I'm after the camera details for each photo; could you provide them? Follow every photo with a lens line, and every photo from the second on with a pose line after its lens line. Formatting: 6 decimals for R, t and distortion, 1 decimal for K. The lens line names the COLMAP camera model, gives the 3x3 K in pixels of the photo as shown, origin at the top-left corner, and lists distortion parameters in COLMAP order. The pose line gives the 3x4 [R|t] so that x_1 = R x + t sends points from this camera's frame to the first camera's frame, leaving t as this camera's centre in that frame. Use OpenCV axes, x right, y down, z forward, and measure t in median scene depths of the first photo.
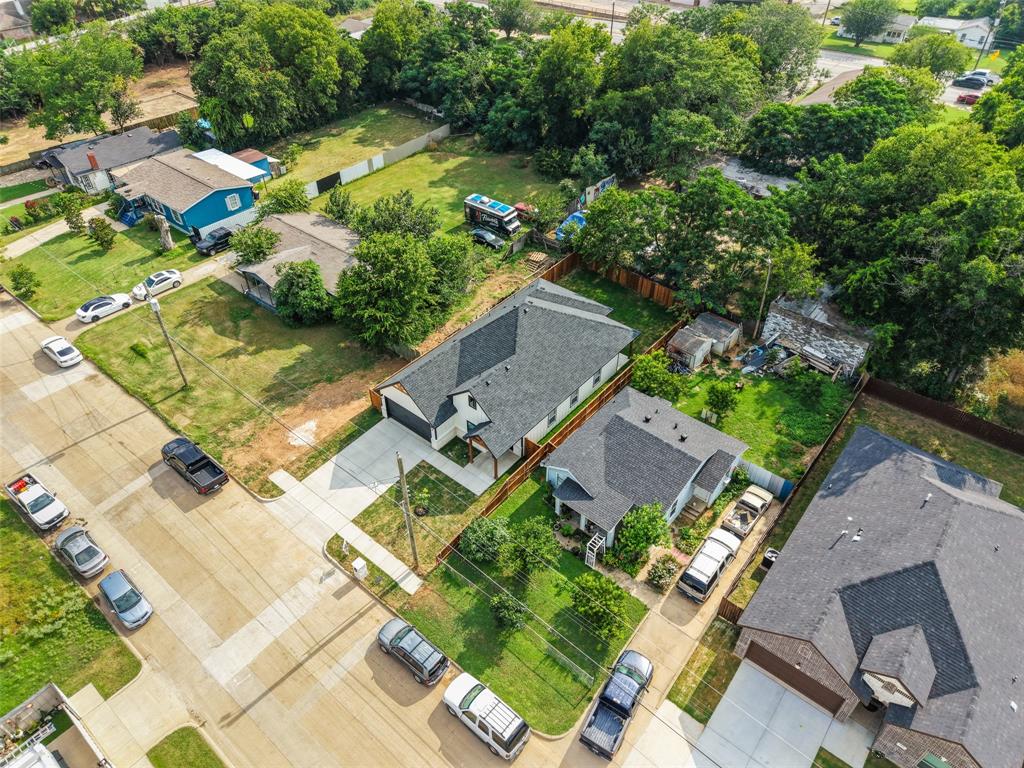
lens RADIAL K [[685.2, 0, 512.0], [0, 685.2, 384.0], [0, 0, 1]] dist [0.029588, -0.000374]
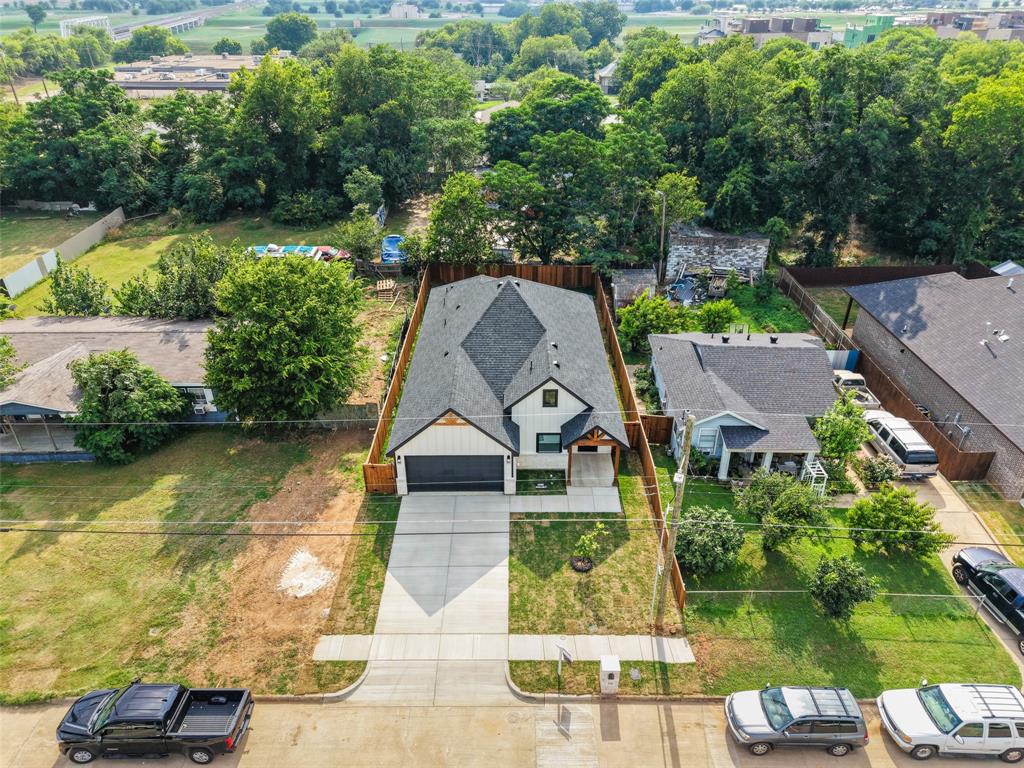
lens RADIAL K [[685.2, 0, 512.0], [0, 685.2, 384.0], [0, 0, 1]] dist [0.029588, -0.000374]
pose [[0.770178, -0.324673, 0.549011, -0.317207], [0.421332, 0.905191, -0.055754, 0.024867], [-0.478857, 0.274257, 0.833954, 0.287115]]
